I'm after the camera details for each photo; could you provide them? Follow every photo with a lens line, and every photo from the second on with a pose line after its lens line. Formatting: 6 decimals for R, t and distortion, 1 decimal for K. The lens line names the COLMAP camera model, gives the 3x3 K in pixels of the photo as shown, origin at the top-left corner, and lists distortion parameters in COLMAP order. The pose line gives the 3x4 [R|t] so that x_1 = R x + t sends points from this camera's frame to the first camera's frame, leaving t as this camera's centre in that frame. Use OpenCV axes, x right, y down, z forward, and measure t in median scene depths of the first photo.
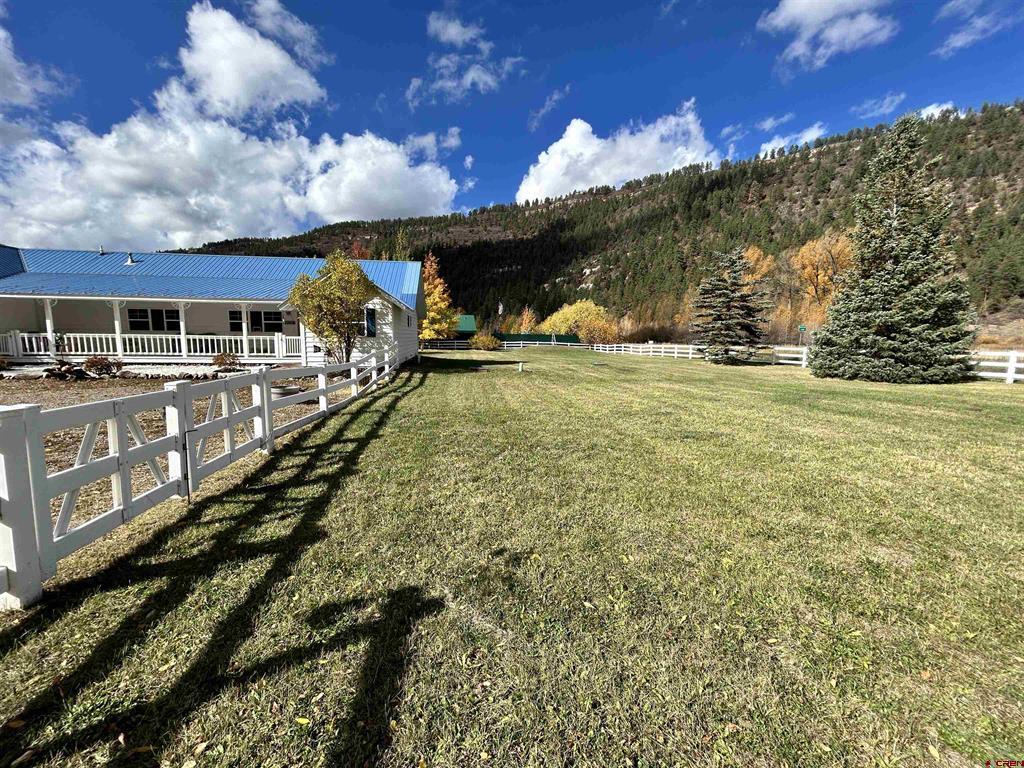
lens RADIAL K [[411.7, 0, 511.4], [0, 411.7, 386.9], [0, 0, 1]] dist [-0.001611, 0.000184]
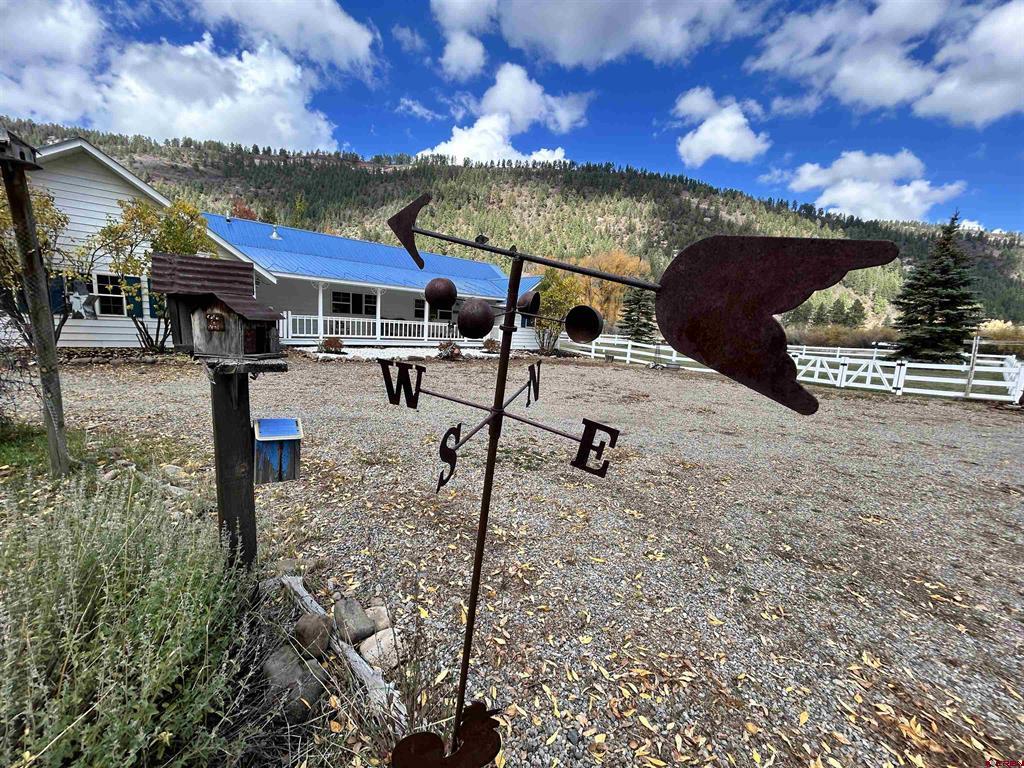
lens RADIAL K [[411.7, 0, 511.4], [0, 411.7, 386.9], [0, 0, 1]] dist [-0.001611, 0.000184]
pose [[0.830050, -0.048527, 0.555573, -0.812393], [0.020472, 0.998187, 0.056601, -0.002257], [-0.557312, -0.035609, 0.829539, -0.068767]]
